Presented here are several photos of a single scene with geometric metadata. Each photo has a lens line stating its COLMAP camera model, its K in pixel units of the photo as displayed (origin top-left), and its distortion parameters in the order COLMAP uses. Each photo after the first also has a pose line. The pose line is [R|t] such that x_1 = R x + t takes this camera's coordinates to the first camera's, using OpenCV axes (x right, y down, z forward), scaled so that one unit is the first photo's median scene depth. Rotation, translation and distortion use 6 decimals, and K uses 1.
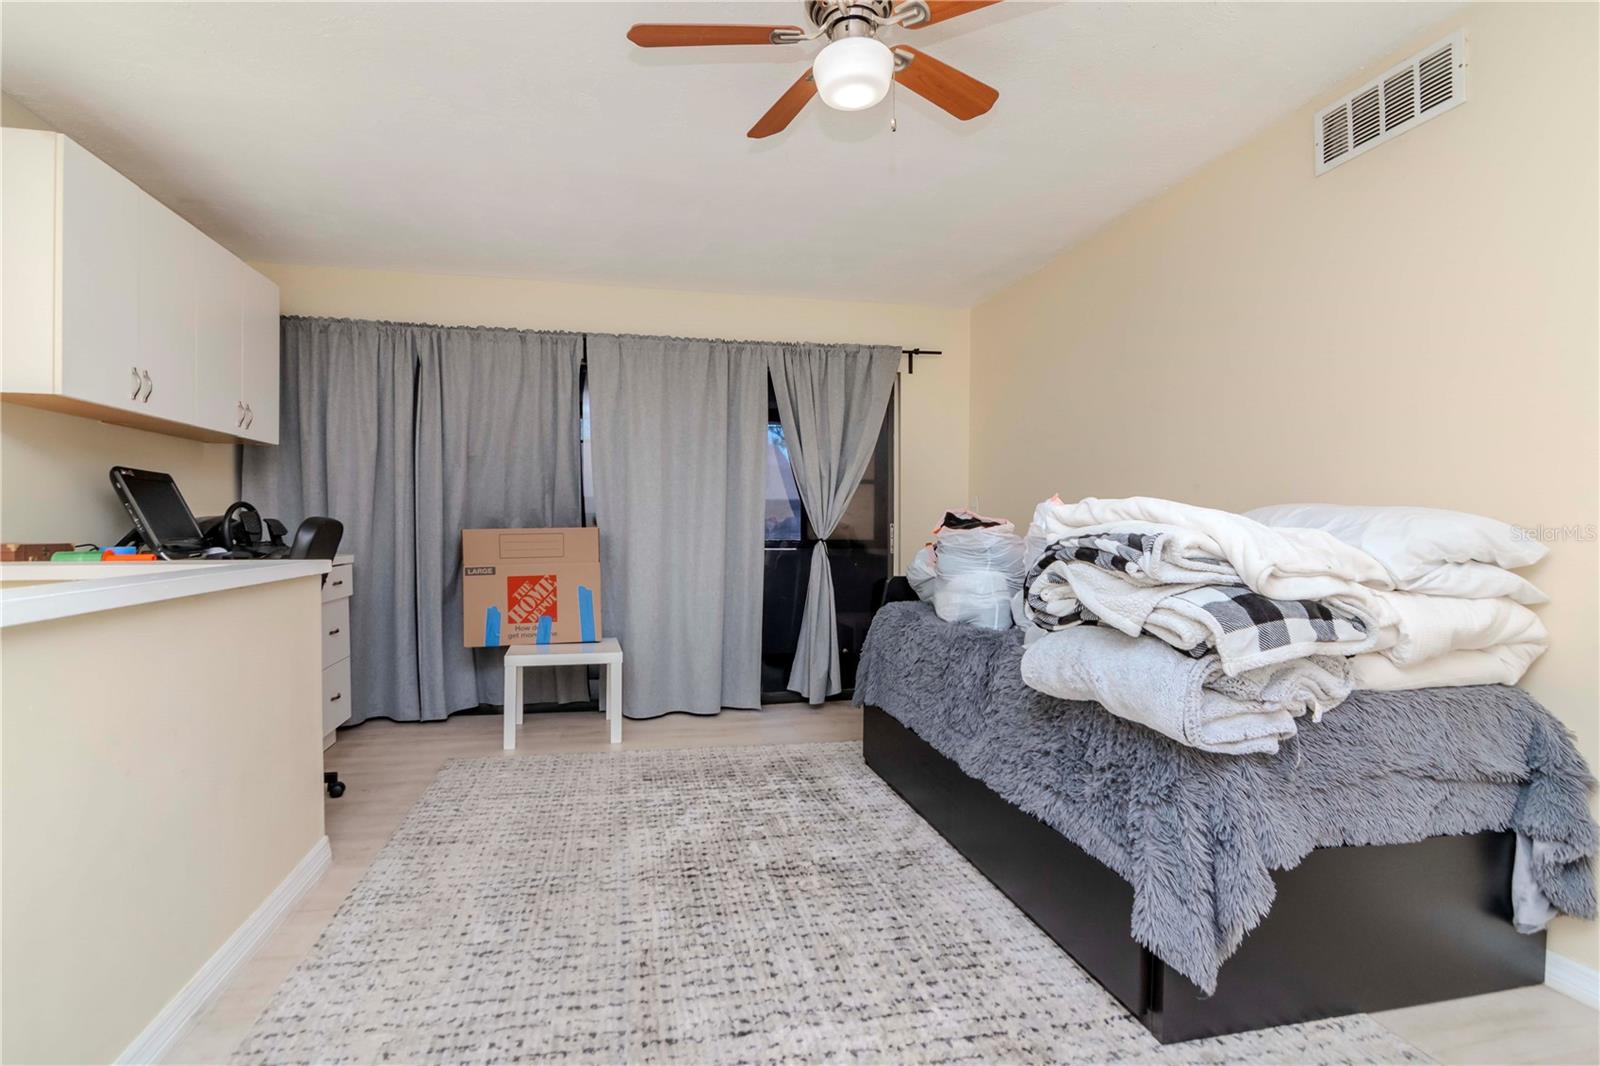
lens RADIAL K [[786.0, 0, 799.4], [0, 786.0, 533.6], [0, 0, 1]] dist [-0.011885, 0.000570]
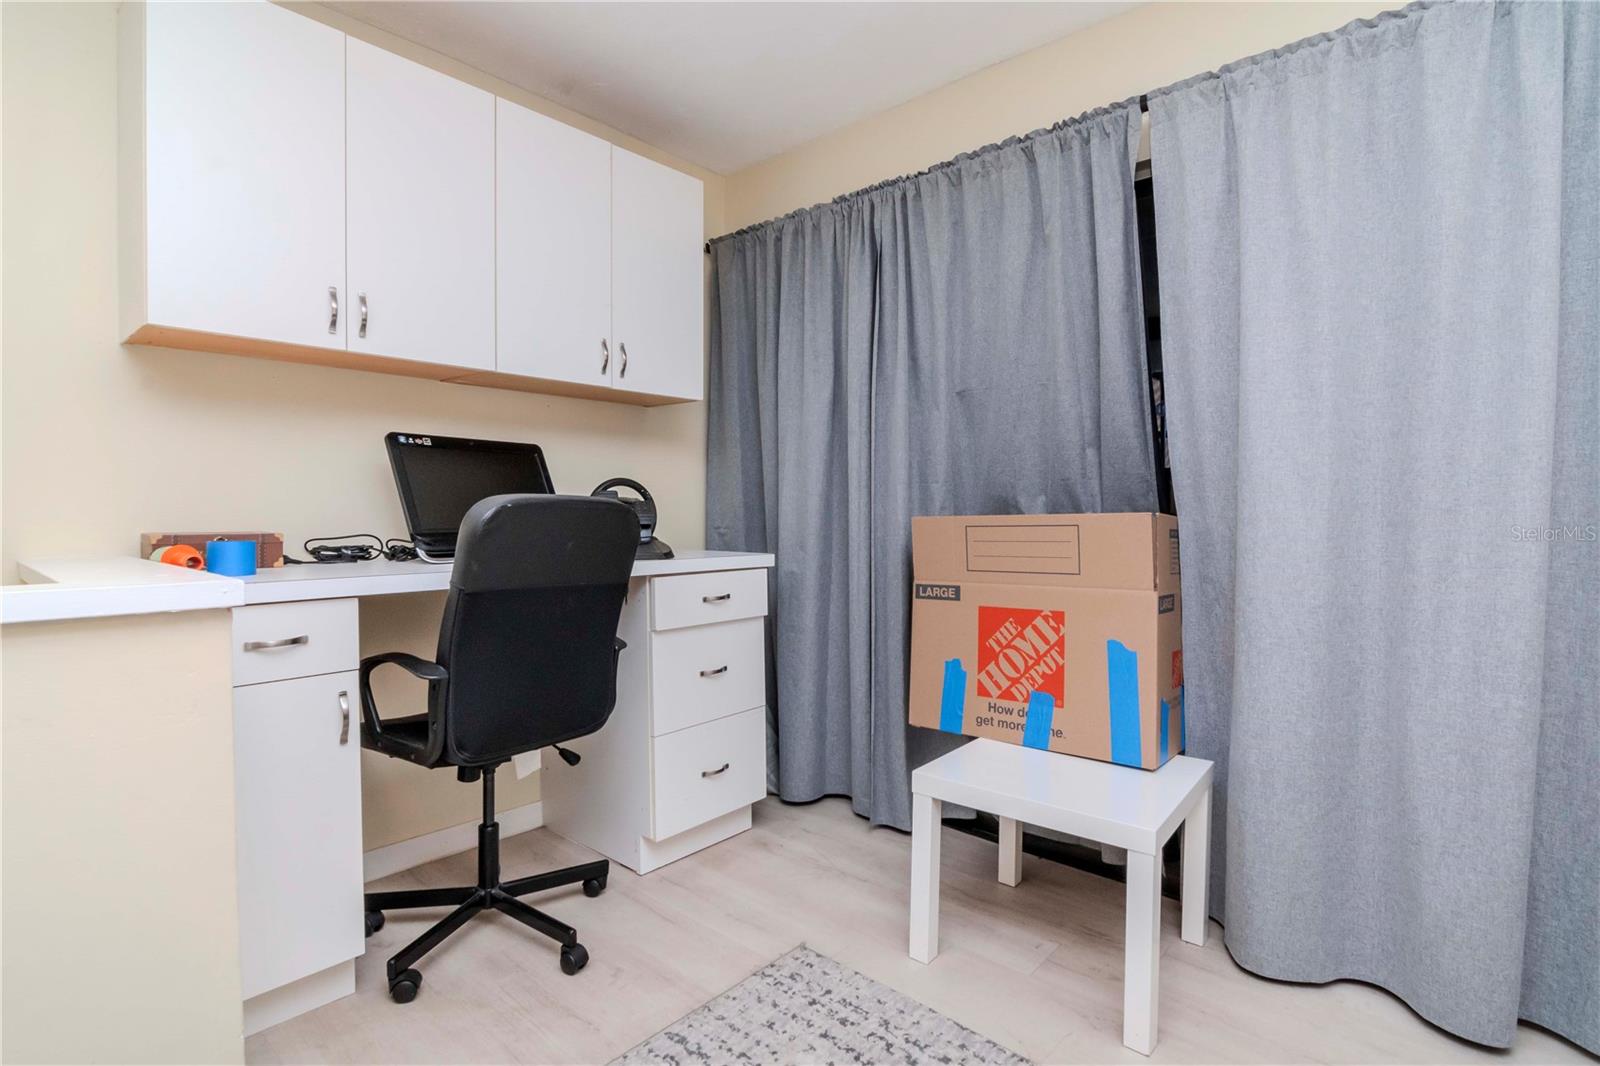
lens RADIAL K [[786.0, 0, 800.3], [0, 786.0, 532.4], [0, 0, 1]] dist [-0.011885, 0.000570]
pose [[0.613534, 0.015880, -0.789509, -0.030003], [-0.003945, 0.999847, 0.017045, -0.002917], [0.789659, -0.007343, 0.613502, 0.578088]]
